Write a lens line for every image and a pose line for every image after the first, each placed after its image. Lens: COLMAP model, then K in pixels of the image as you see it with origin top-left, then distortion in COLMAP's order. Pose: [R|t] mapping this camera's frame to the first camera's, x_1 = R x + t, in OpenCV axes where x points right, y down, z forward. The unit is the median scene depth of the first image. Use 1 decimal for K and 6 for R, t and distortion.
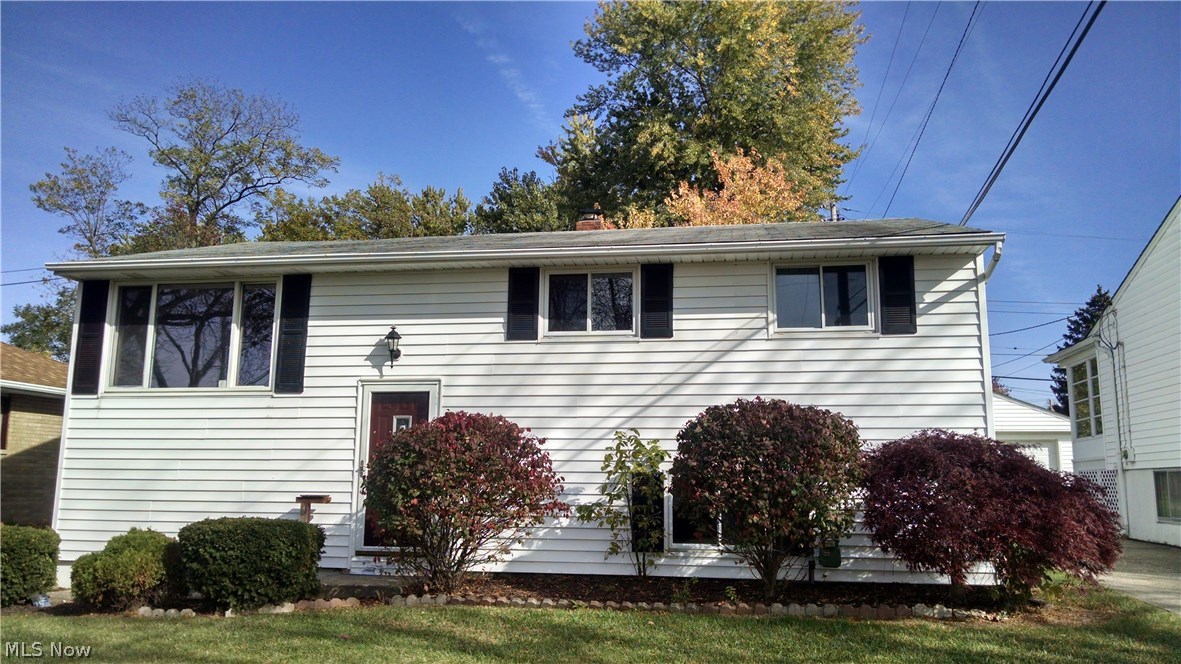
lens RADIAL K [[894.7, 0, 590.5], [0, 894.7, 332.0], [0, 0, 1]] dist [0.058161, -0.121413]
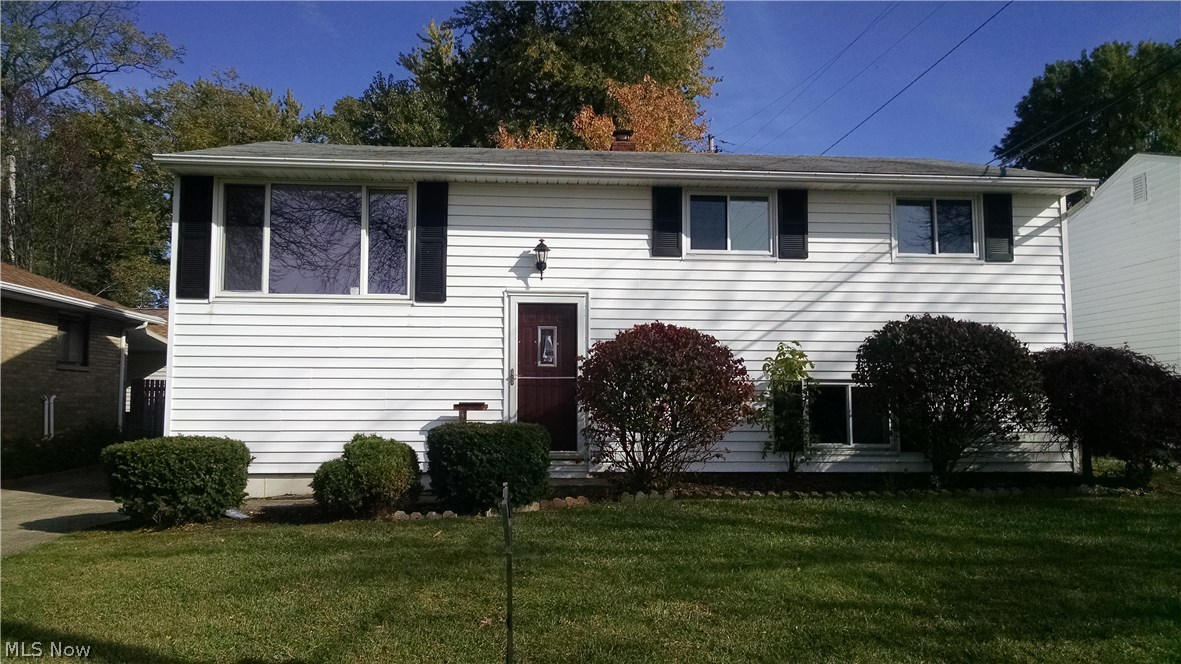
lens RADIAL K [[881.9, 0, 590.5], [0, 881.9, 332.0], [0, 0, 1]] dist [0.058085, -0.110823]
pose [[0.971304, 0.012870, 0.237492, -0.404951], [-0.034322, 0.995668, 0.086413, 0.010443], [-0.235351, -0.092085, 0.967538, 0.007943]]
